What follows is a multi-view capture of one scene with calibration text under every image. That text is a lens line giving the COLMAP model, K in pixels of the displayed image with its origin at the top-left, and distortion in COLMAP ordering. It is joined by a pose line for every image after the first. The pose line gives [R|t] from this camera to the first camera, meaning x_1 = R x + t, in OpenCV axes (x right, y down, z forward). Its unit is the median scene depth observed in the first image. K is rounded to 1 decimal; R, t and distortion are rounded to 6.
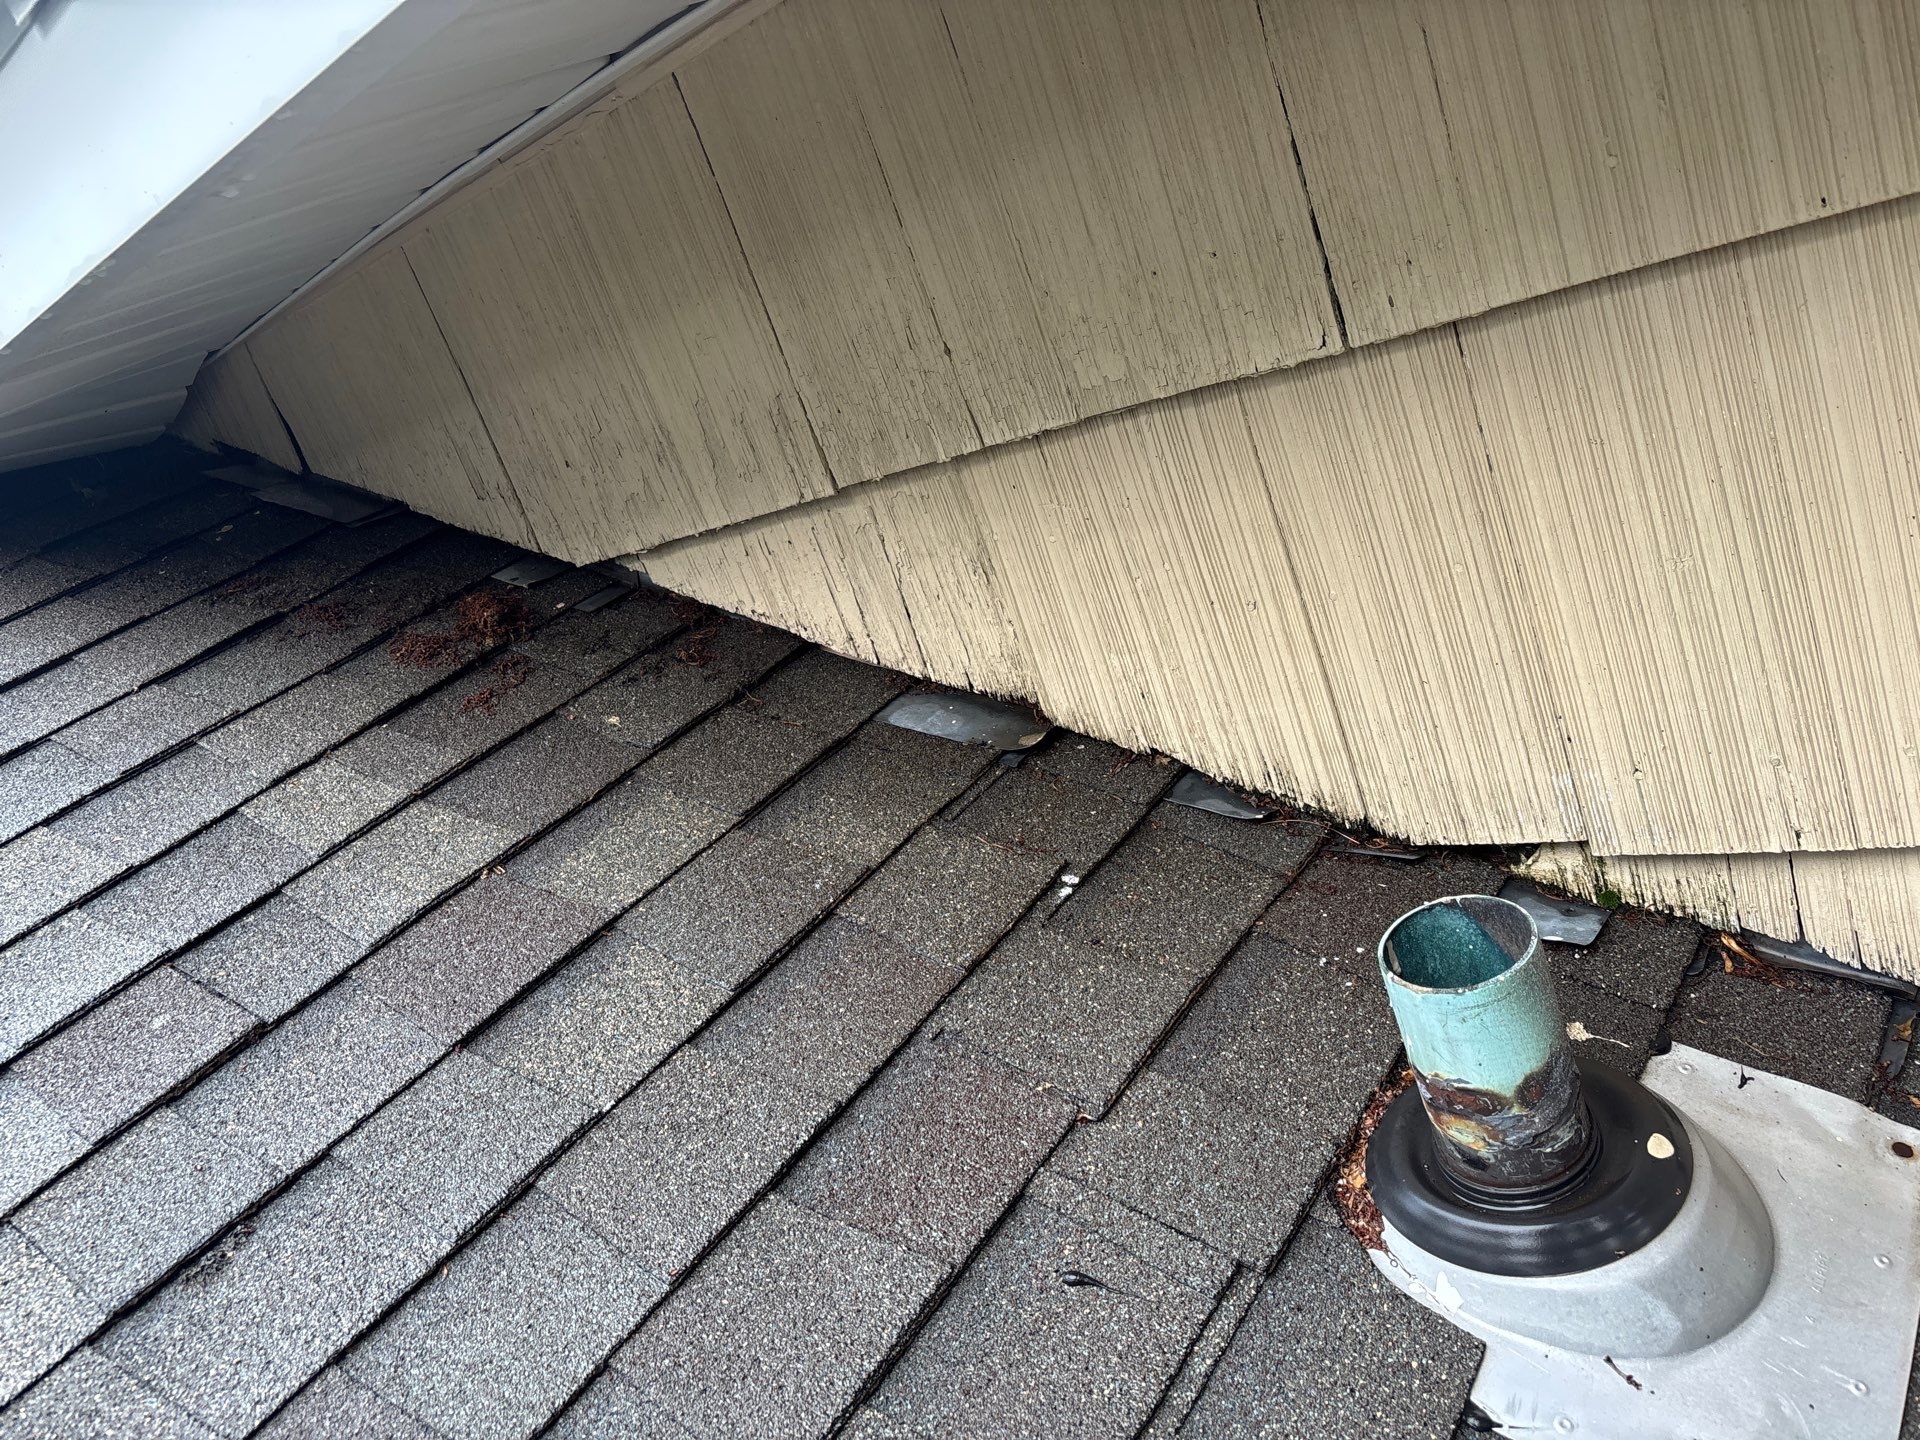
lens RADIAL K [[1626.9, 0, 960.1], [0, 1626.9, 720.9], [0, 0, 1]] dist [0.024977, -0.000539]
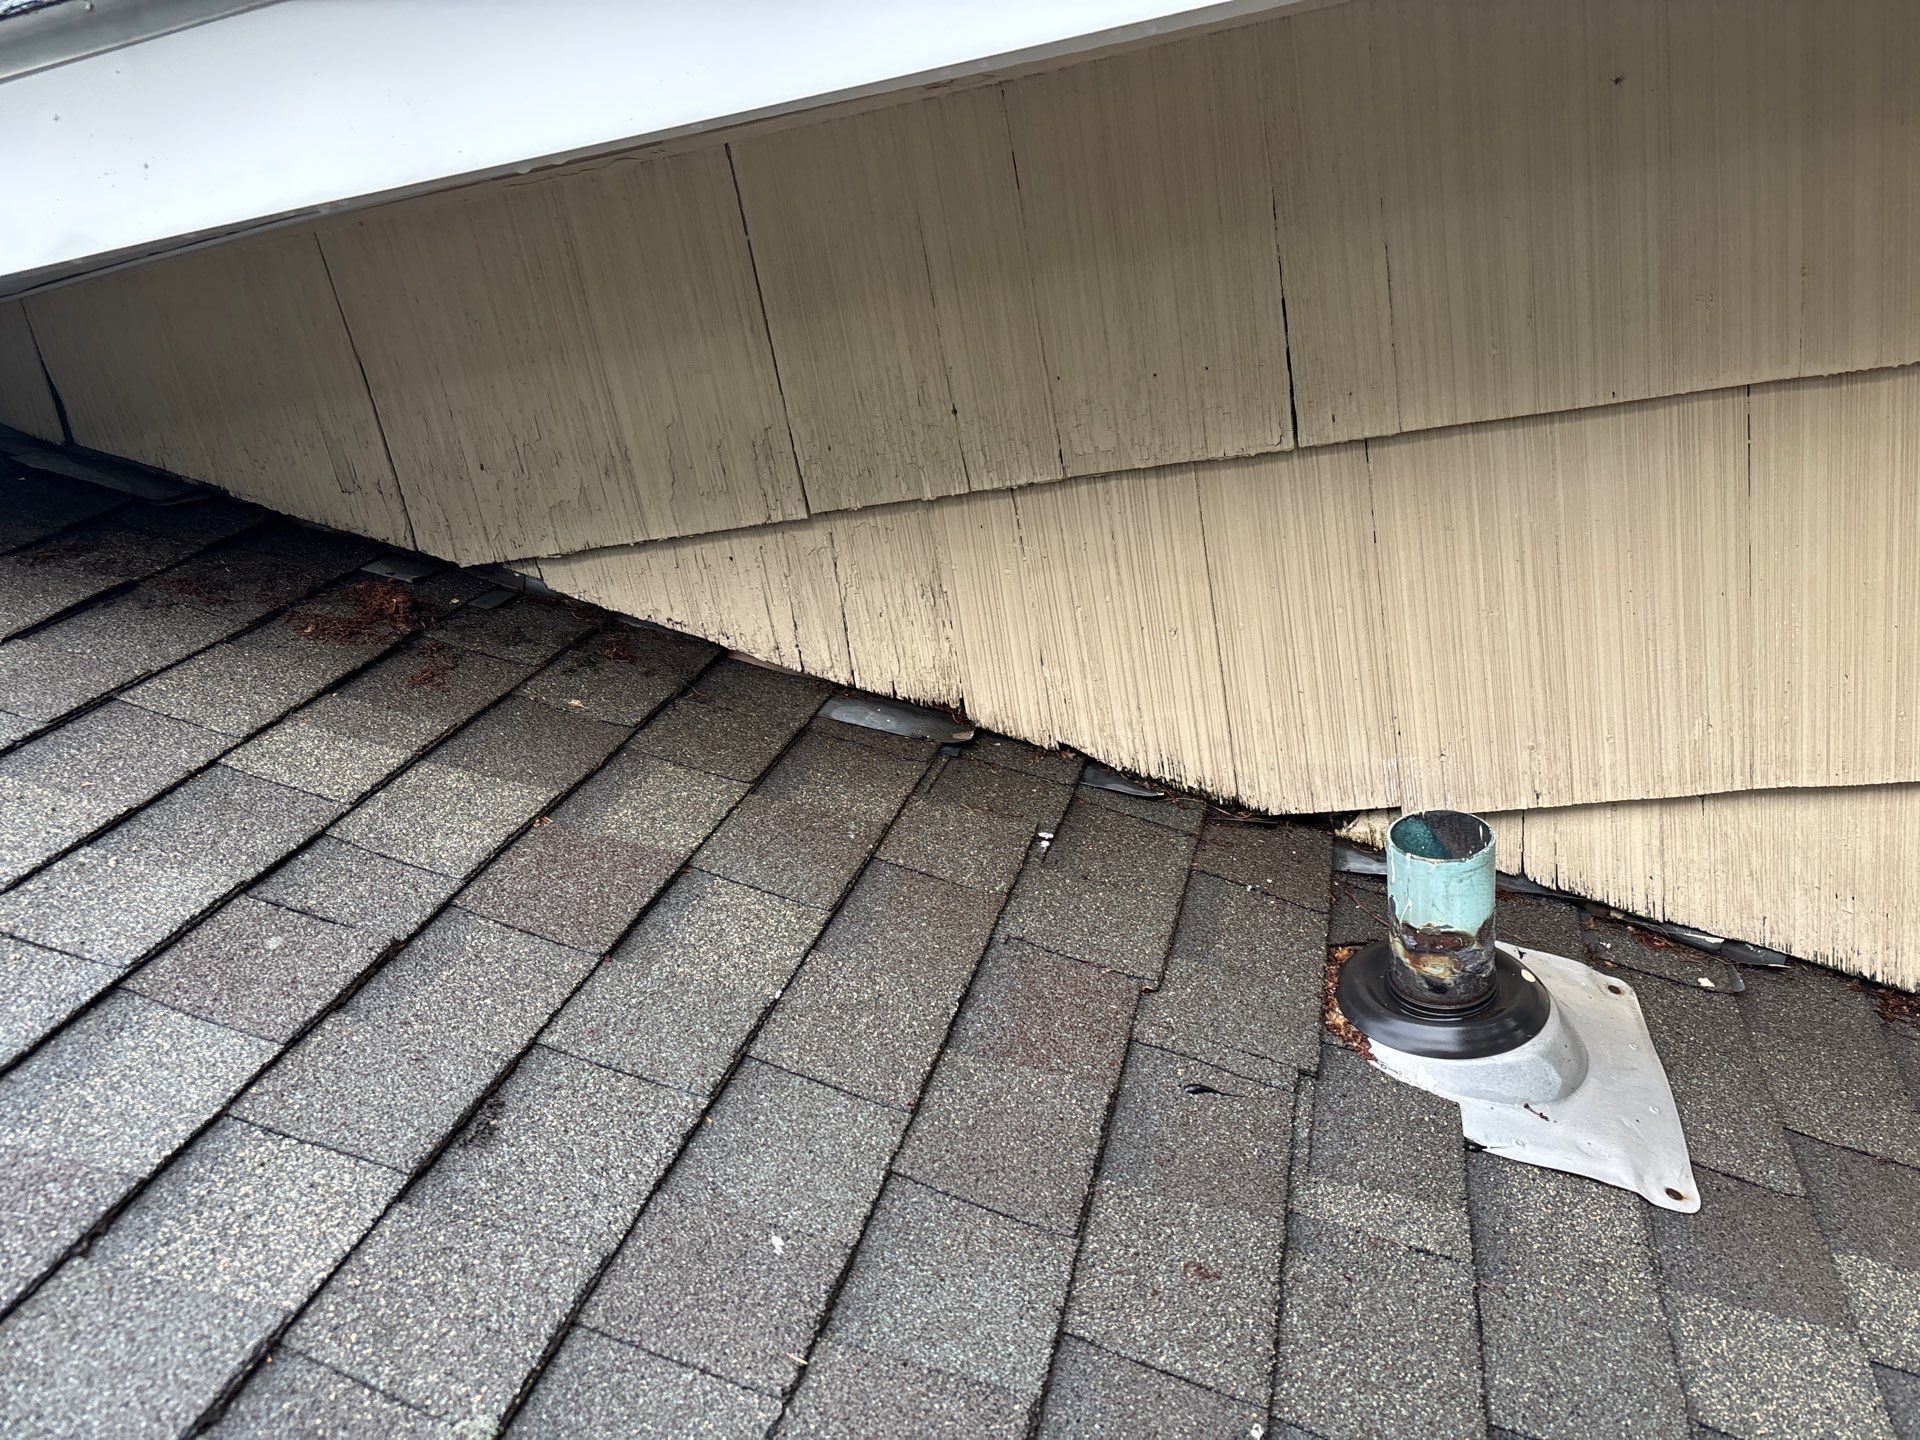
lens RADIAL K [[1631.5, 0, 1057.5], [0, 1631.5, 722.5], [0, 0, 1]] dist [0.042740, -0.045614]
pose [[0.873538, 0.062001, 0.482790, -0.525983], [-0.015044, 0.994820, -0.100537, 0.134254], [-0.486523, 0.080560, 0.869946, -0.107154]]
